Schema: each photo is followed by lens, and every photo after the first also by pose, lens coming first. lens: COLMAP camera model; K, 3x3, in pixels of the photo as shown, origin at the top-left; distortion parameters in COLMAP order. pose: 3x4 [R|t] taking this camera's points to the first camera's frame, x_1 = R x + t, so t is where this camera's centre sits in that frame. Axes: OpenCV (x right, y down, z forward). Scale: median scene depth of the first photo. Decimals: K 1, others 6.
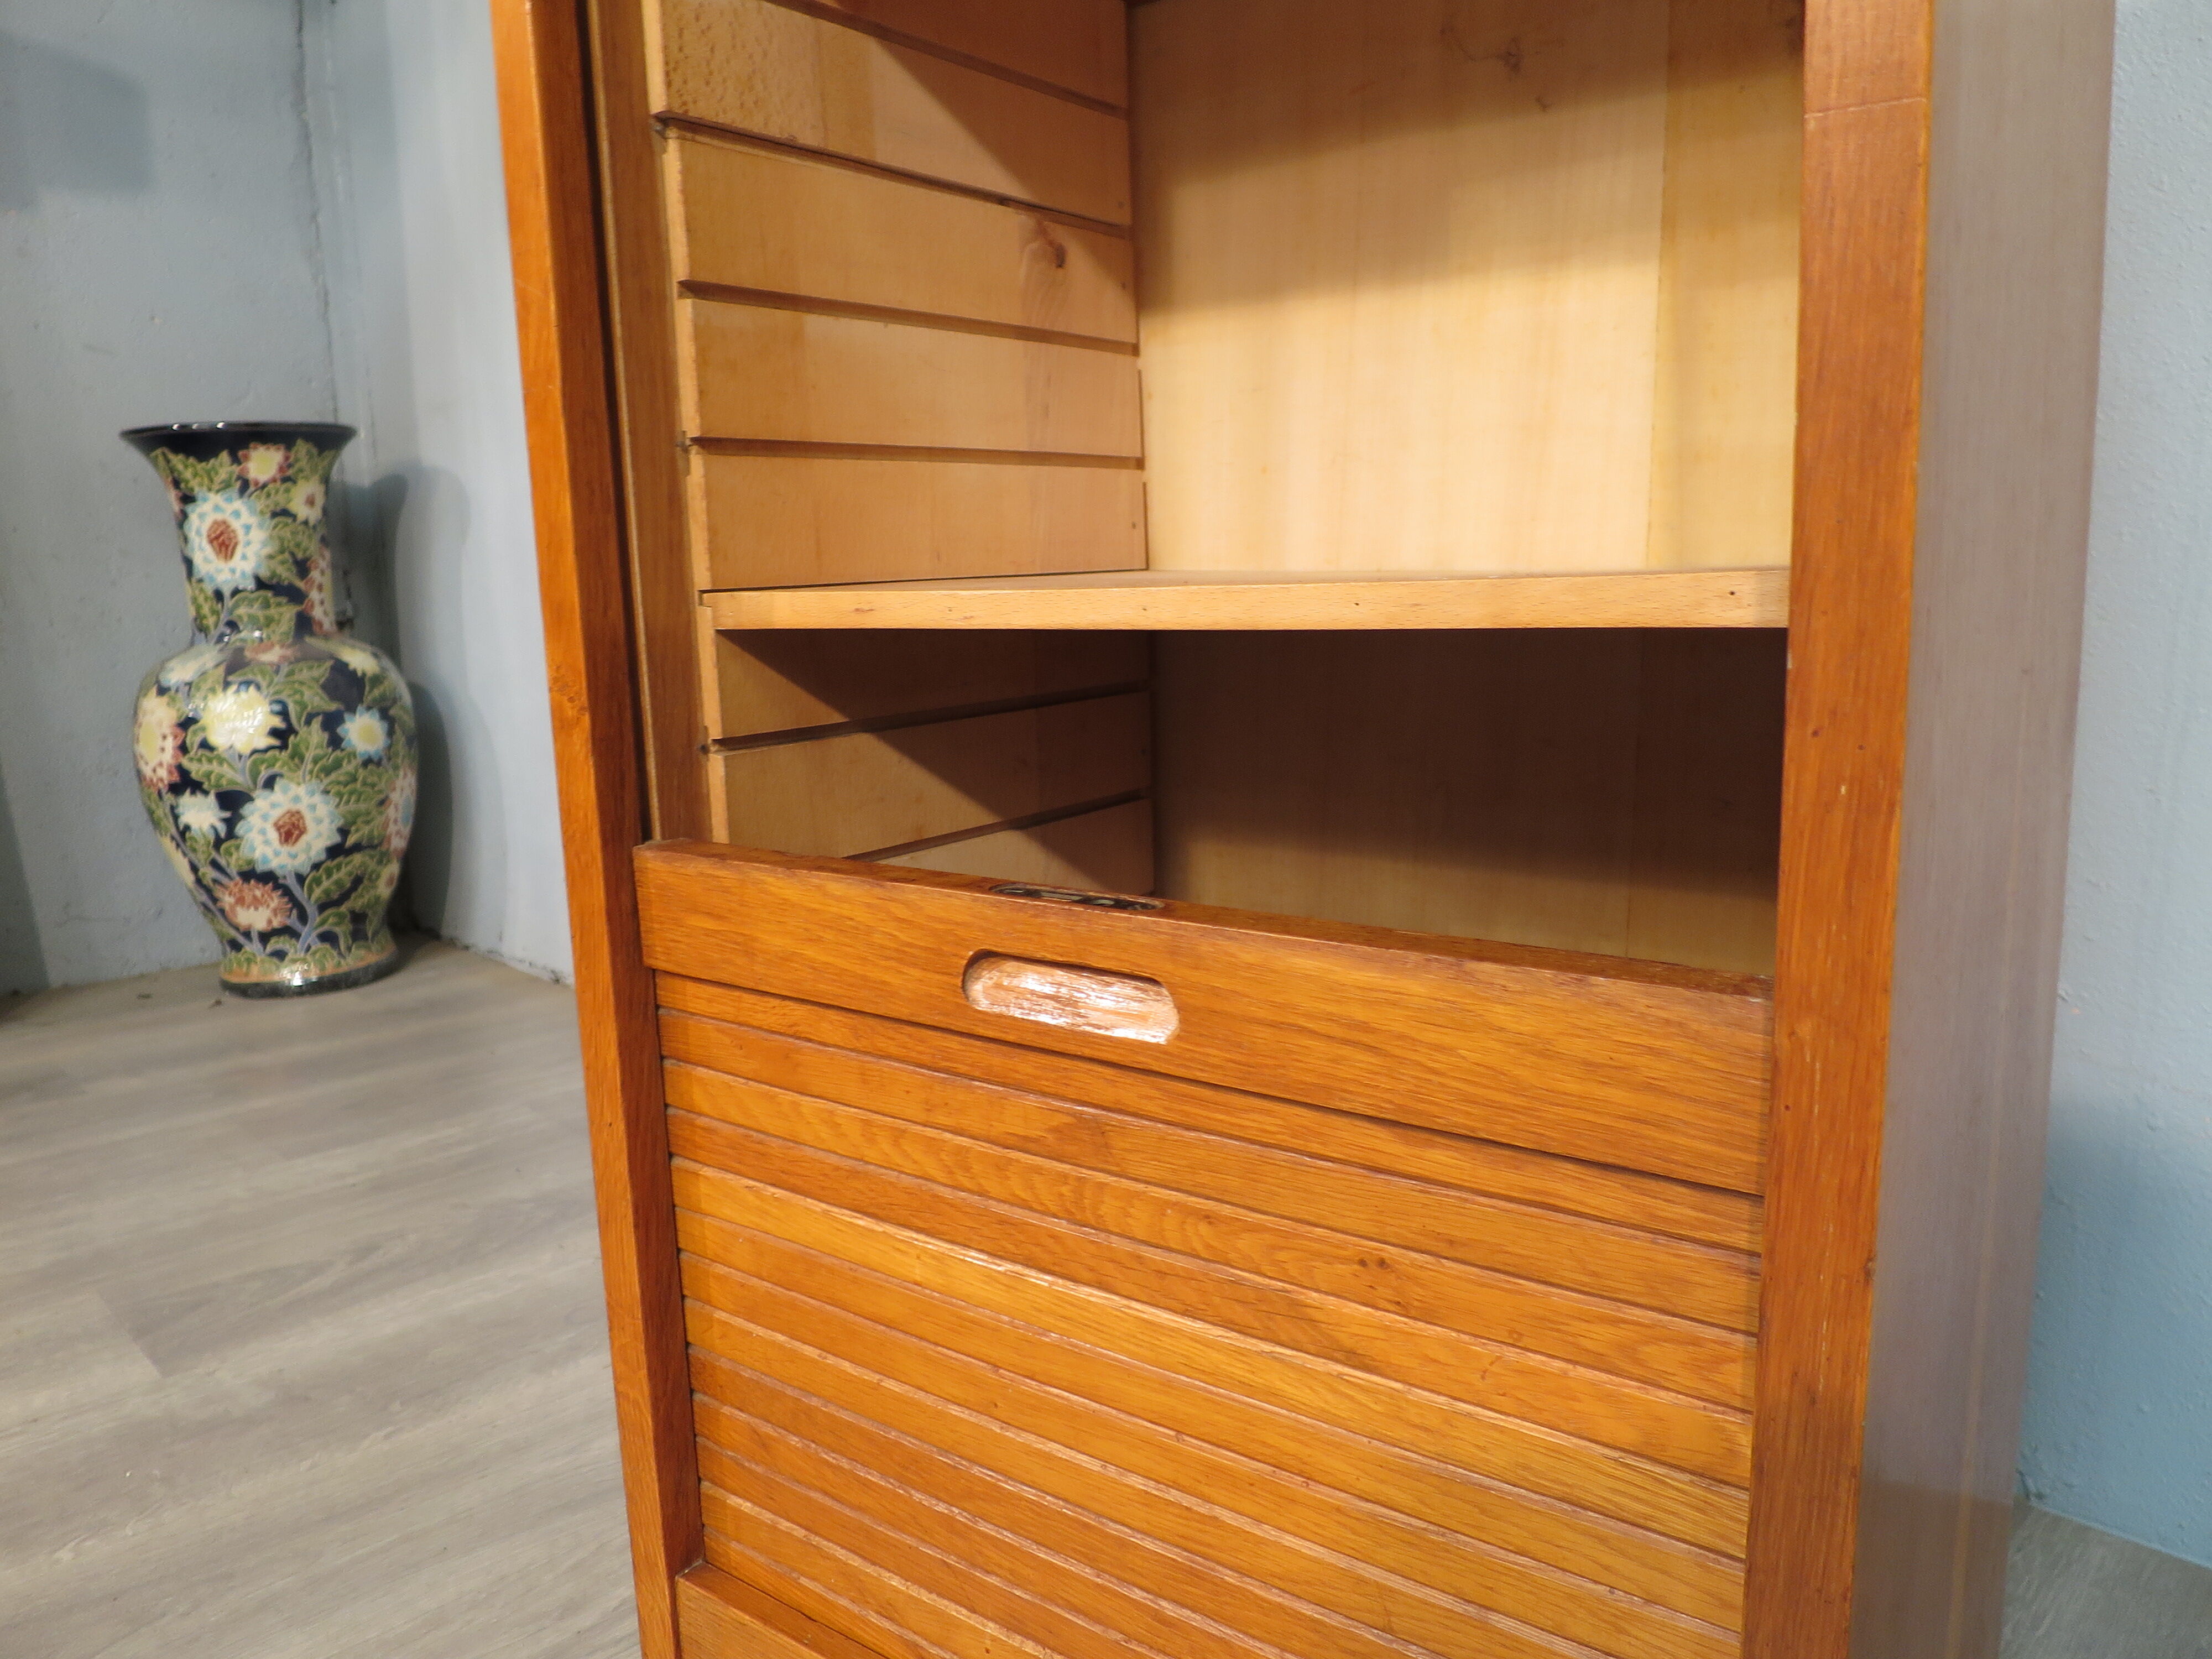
lens RADIAL K [[1581.9, 0, 1106.2], [0, 1581.9, 825.1], [0, 0, 1]] dist [-0.043920, 0.006564]
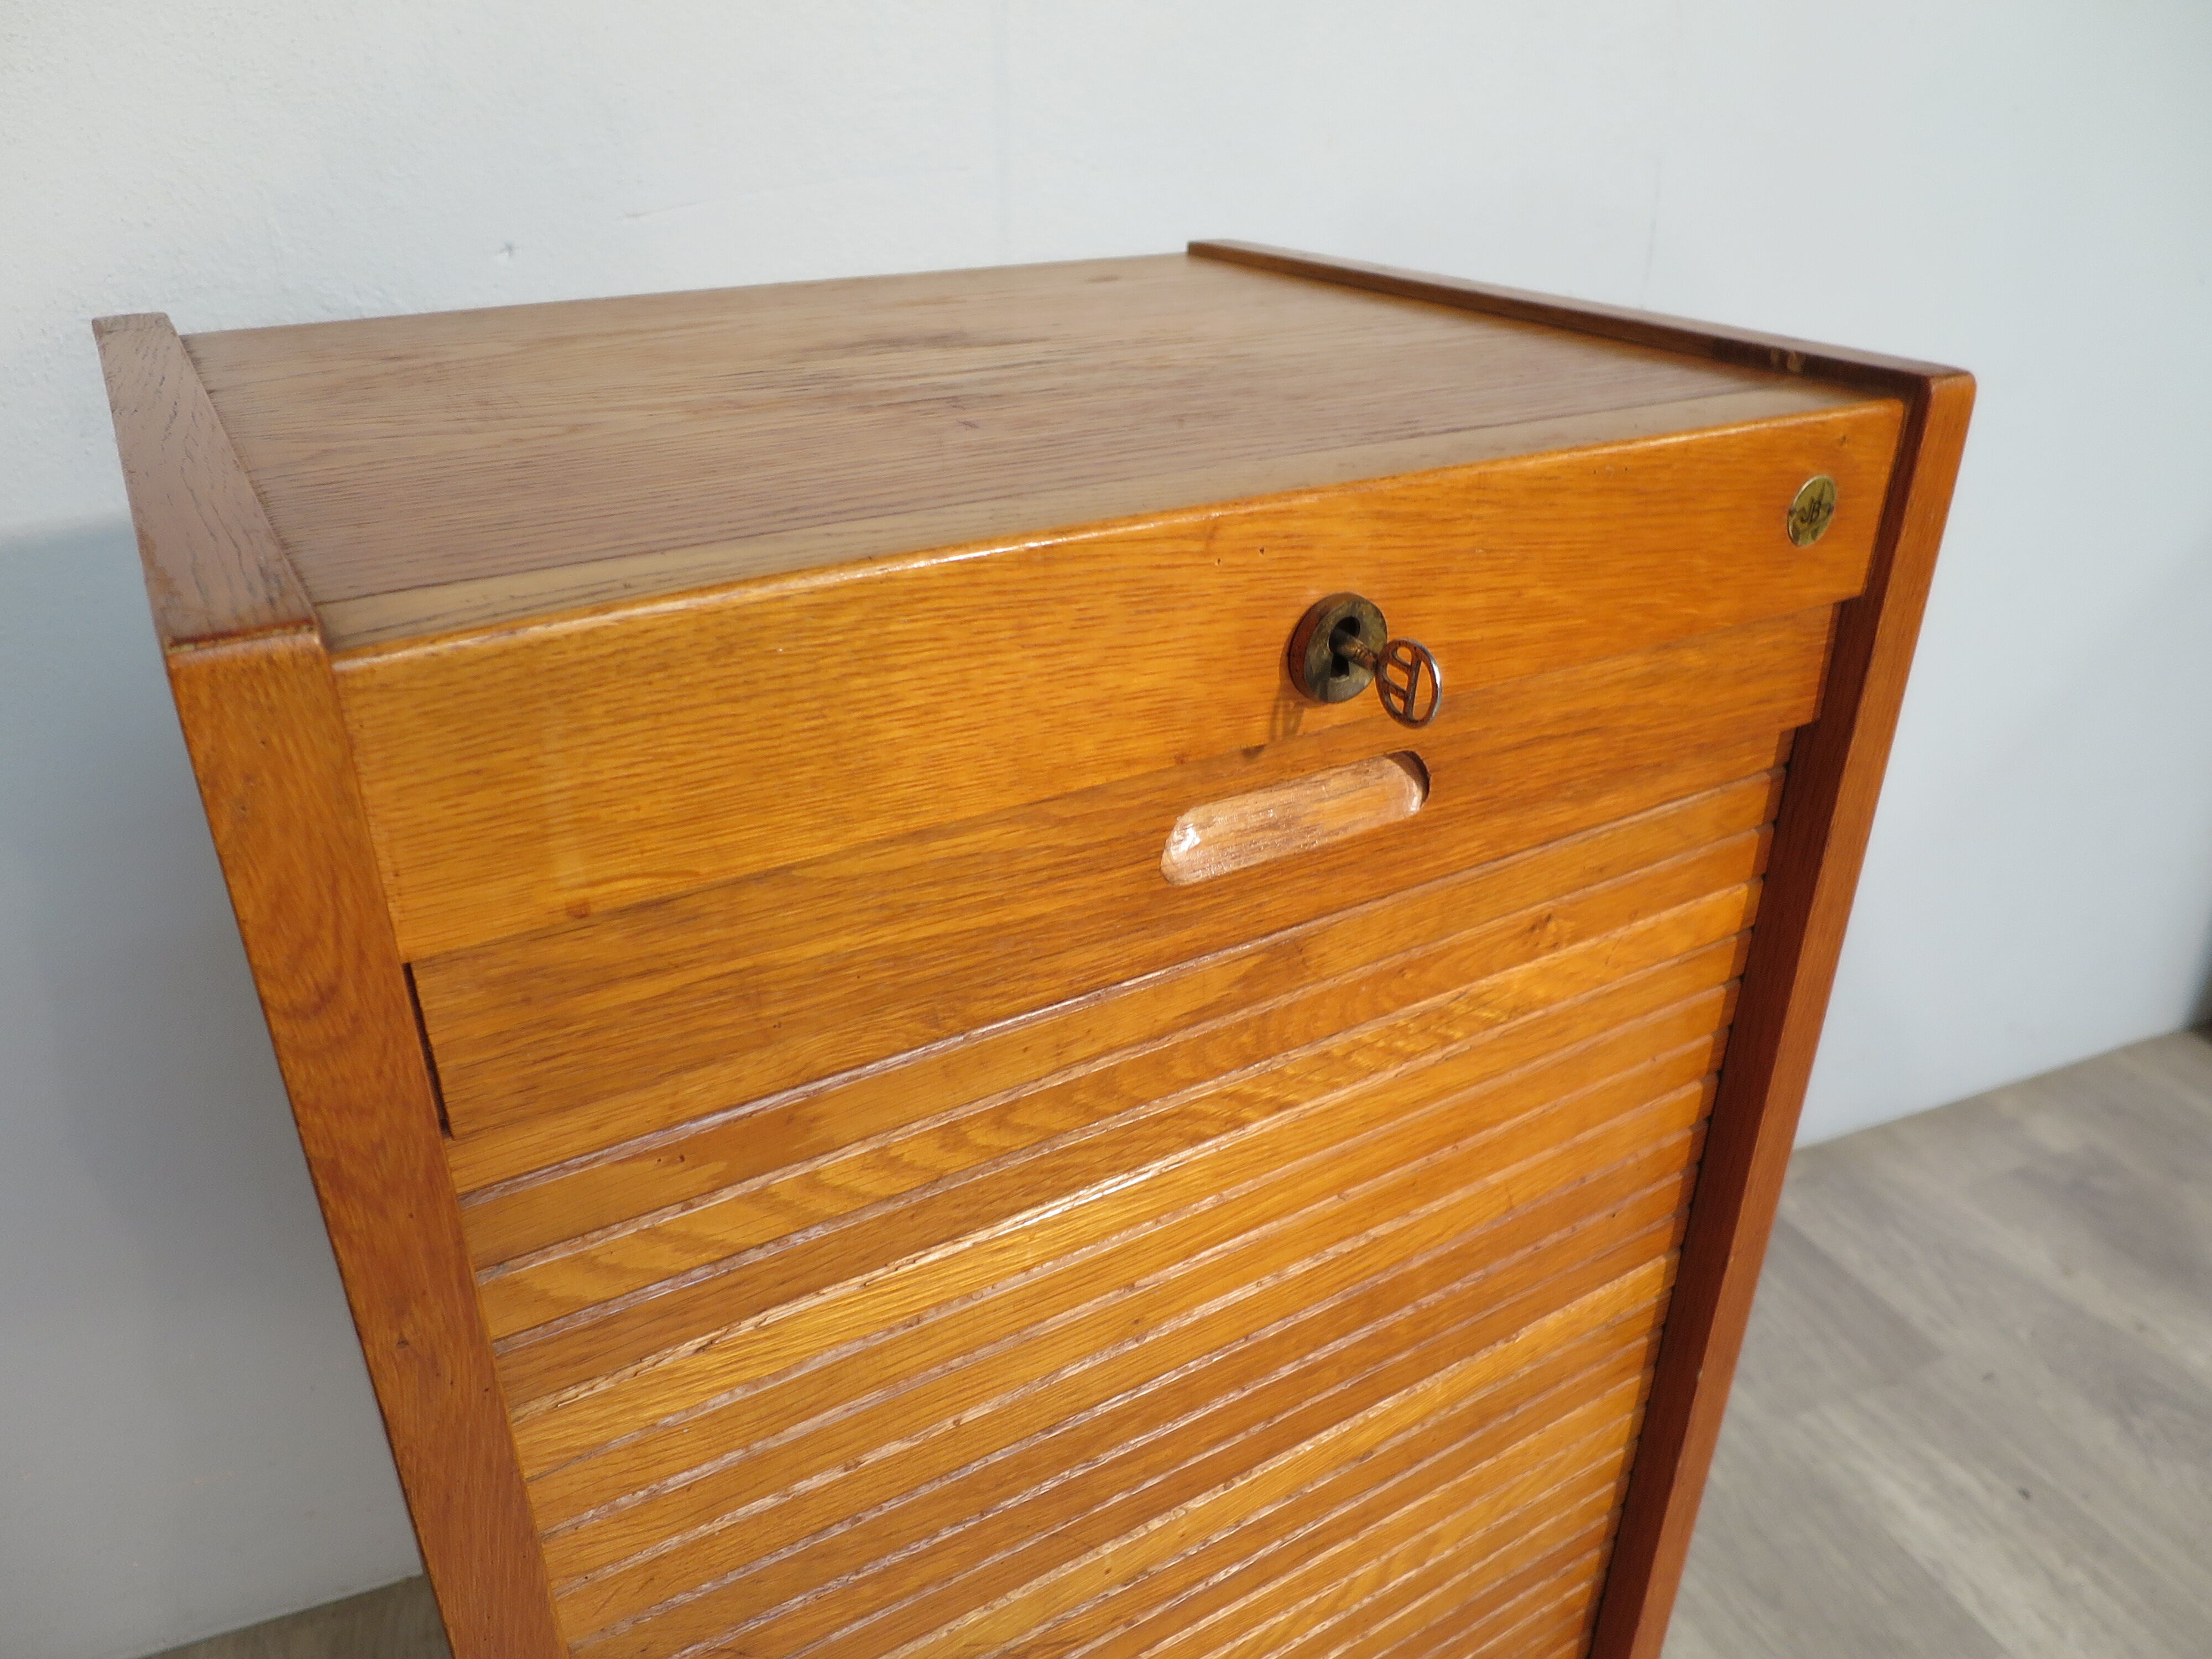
lens RADIAL K [[1581.9, 0, 1101.5], [0, 1581.9, 834.6], [0, 0, 1]] dist [-0.043920, 0.006564]
pose [[0.379054, -0.397952, 0.835435, -0.692911], [0.130502, 0.916774, 0.377485, -0.186972], [-0.916126, -0.034061, 0.399440, 0.725281]]
